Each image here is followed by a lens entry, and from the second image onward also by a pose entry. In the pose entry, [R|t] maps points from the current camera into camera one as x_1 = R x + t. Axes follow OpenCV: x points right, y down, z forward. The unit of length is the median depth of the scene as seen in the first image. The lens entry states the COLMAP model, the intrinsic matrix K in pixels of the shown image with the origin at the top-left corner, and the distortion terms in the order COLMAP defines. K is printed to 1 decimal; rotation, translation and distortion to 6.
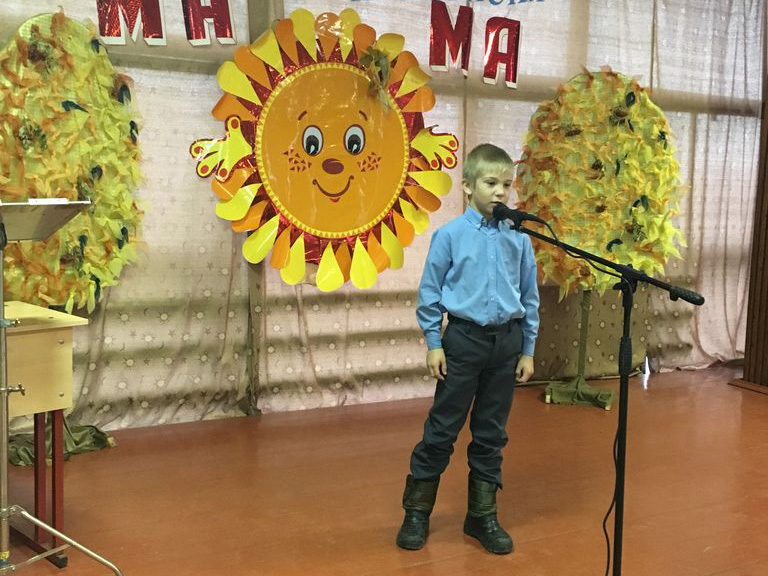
lens RADIAL K [[845.7, 0, 383.9], [0, 845.7, 273.0], [0, 0, 1]] dist [0.055675, 0.000000]
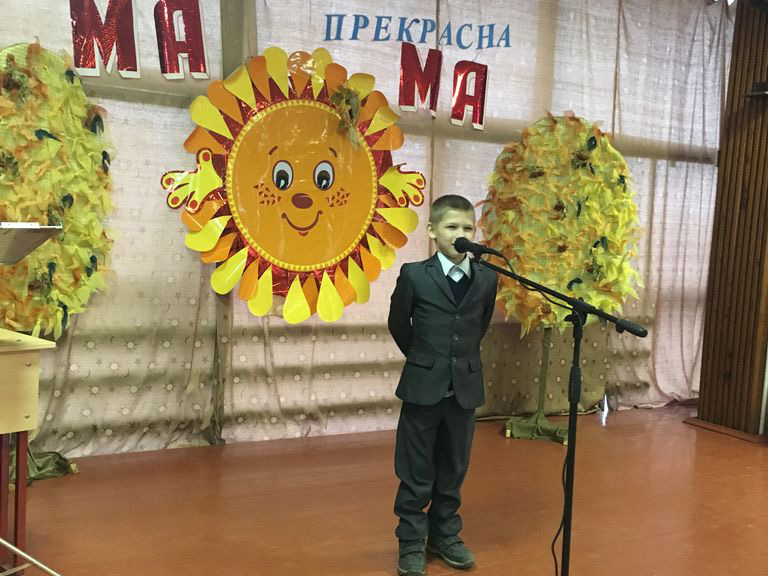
lens RADIAL K [[845.7, 0, 381.9], [0, 845.7, 291.3], [0, 0, 1]] dist [0.055675, 0.000000]
pose [[0.999219, 0.021282, 0.033293, 0.004010], [-0.020507, 0.999515, -0.023439, 0.004822], [-0.033775, 0.022738, 0.999171, -0.019420]]
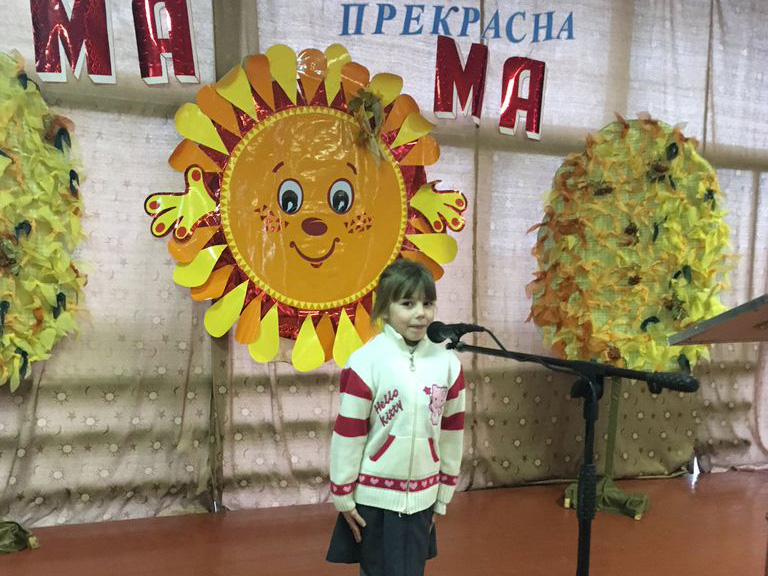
lens RADIAL K [[845.7, 0, 387.4], [0, 845.7, 331.7], [0, 0, 1]] dist [0.055675, 0.000000]
pose [[0.996329, 0.020712, -0.083064, 0.085438], [-0.021842, 0.999681, -0.012716, -0.008894], [0.082774, 0.014484, 0.996463, 0.142558]]
